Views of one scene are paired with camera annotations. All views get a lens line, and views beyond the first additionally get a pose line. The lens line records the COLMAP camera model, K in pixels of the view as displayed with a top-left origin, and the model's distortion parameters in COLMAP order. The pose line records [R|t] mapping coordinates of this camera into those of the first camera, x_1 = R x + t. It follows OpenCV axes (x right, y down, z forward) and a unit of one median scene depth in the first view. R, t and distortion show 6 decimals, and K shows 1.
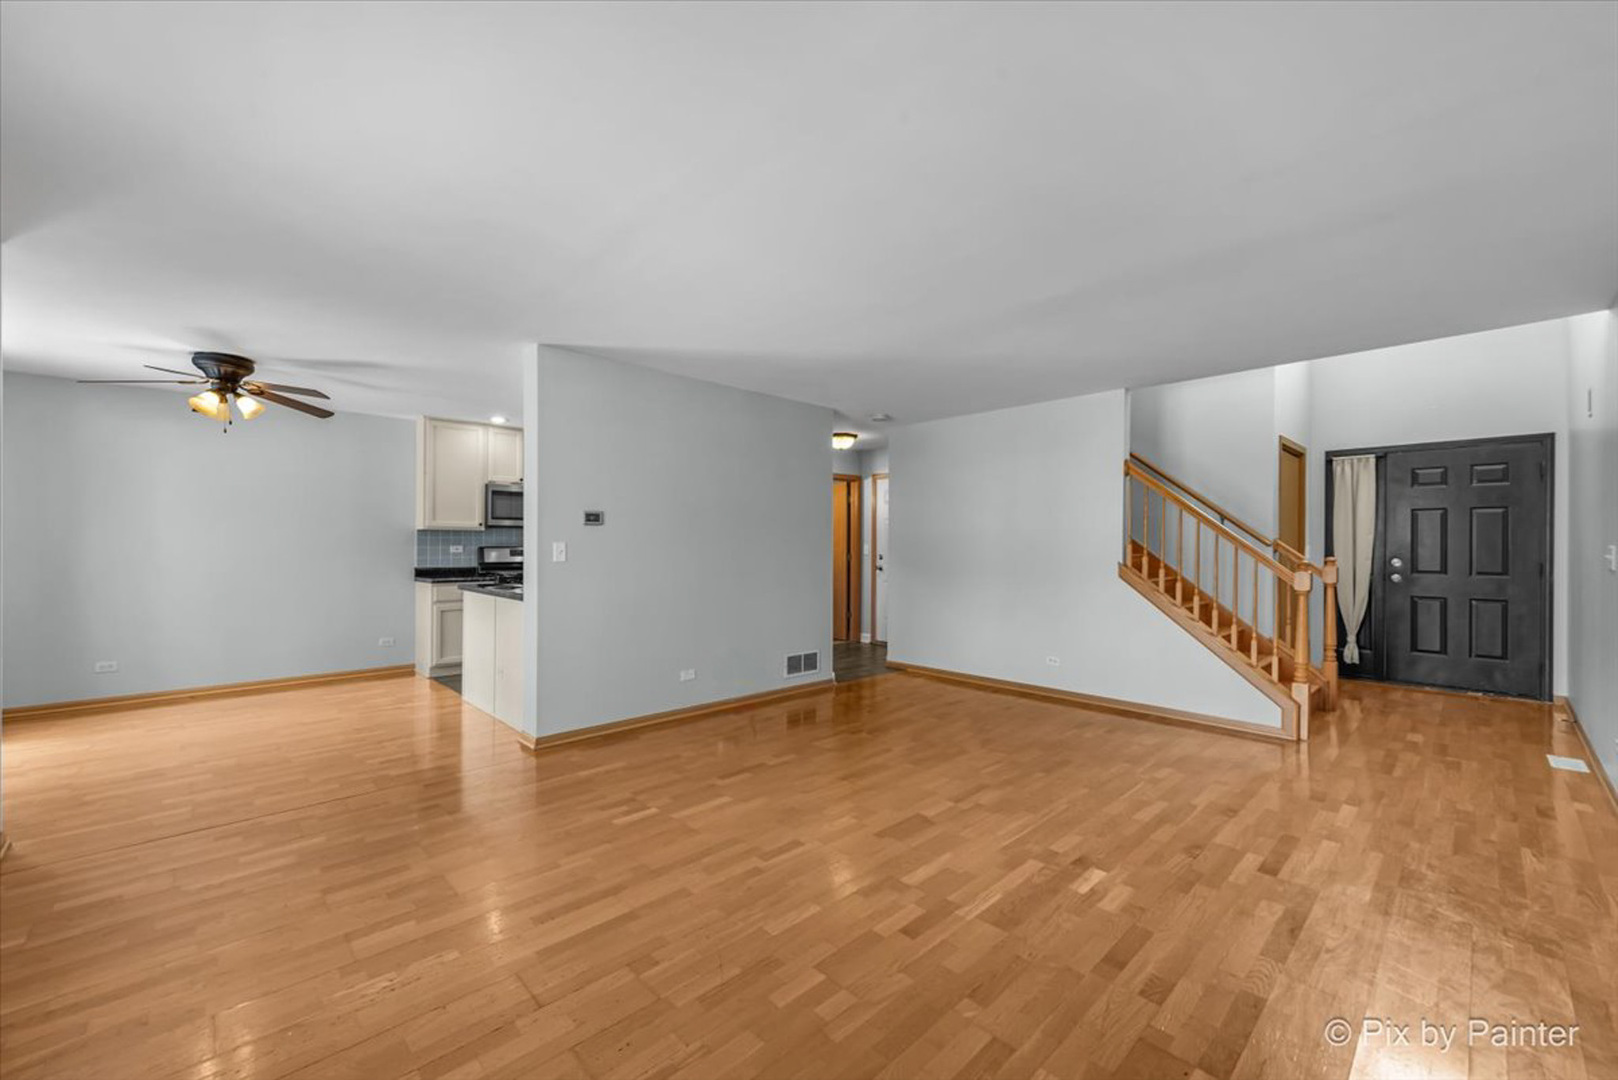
lens RADIAL K [[644.1, 0, 800.5], [0, 644.1, 542.4], [0, 0, 1]] dist [0.002591, -0.000582]
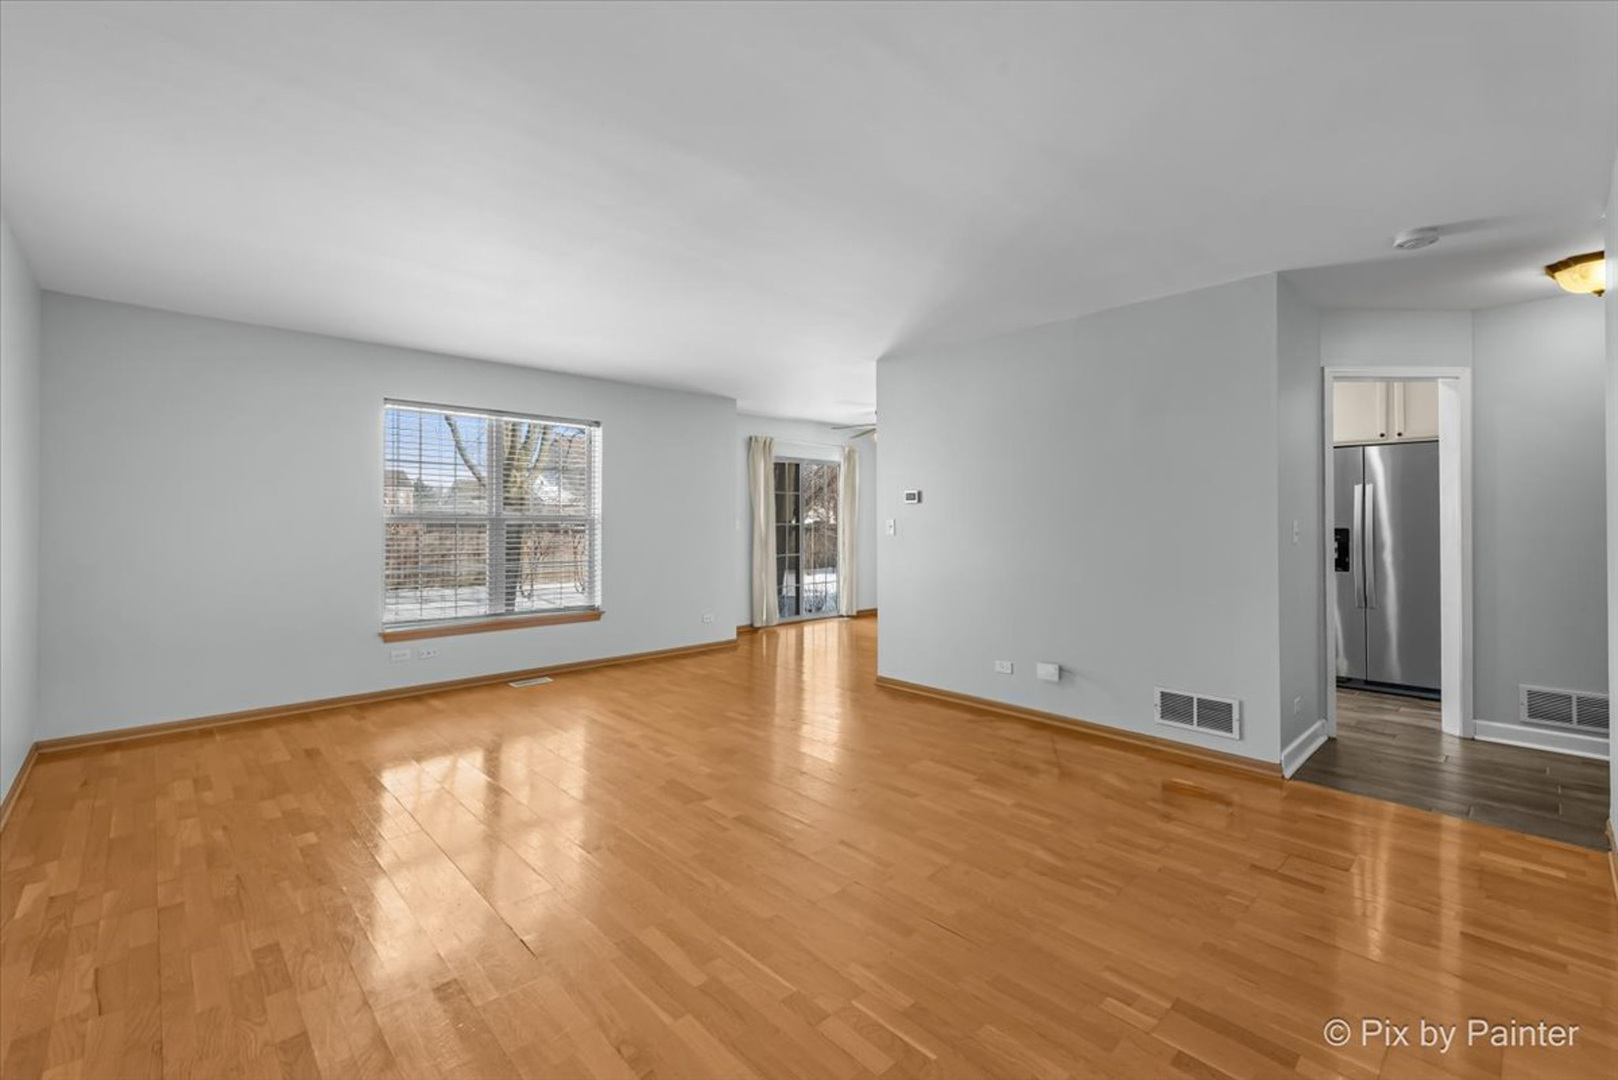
lens RADIAL K [[682.0, 0, 808.2], [0, 682.0, 512.1], [0, 0, 1]] dist [0.003841, -0.000297]
pose [[0.004976, -0.018675, -0.999813, 0.621156], [0.000814, 0.999825, -0.018671, 0.007529], [0.999987, -0.000720, 0.004990, 0.586972]]
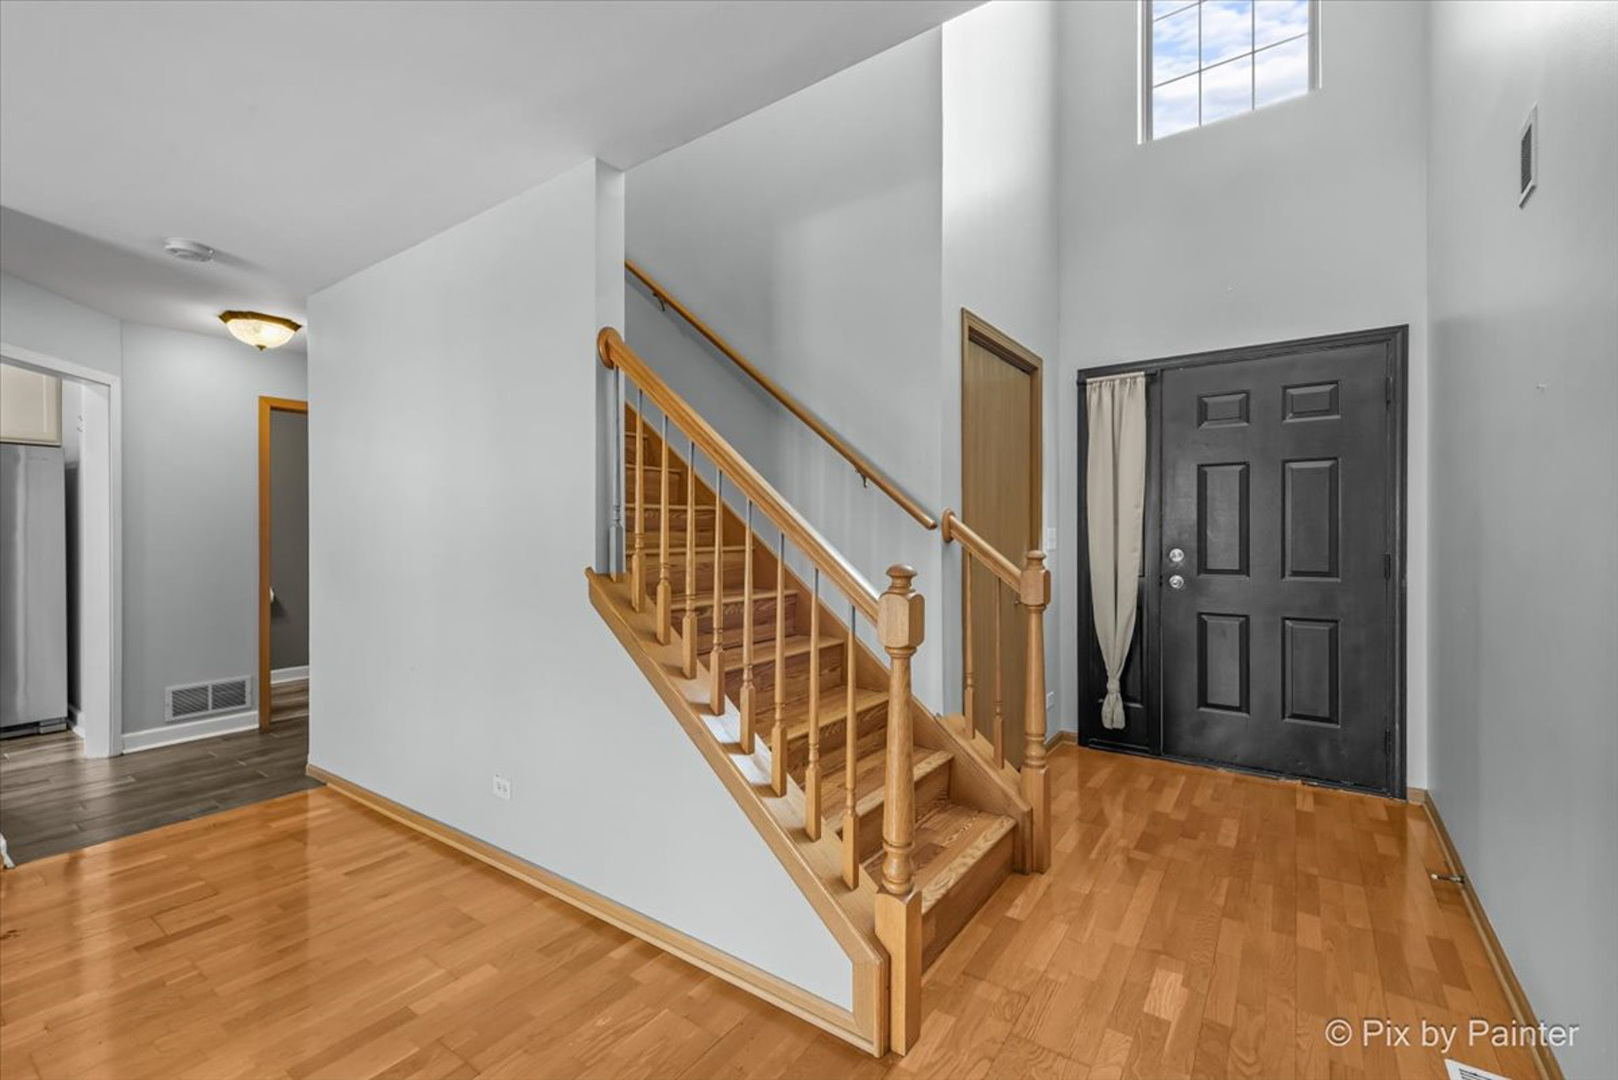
lens RADIAL K [[682.0, 0, 813.0], [0, 682.0, 537.4], [0, 0, 1]] dist [0.003841, -0.000297]
pose [[0.980346, -0.009565, 0.197055, 0.504223], [0.008095, 0.999933, 0.008263, 0.007217], [-0.197121, -0.006506, 0.980358, 0.482467]]
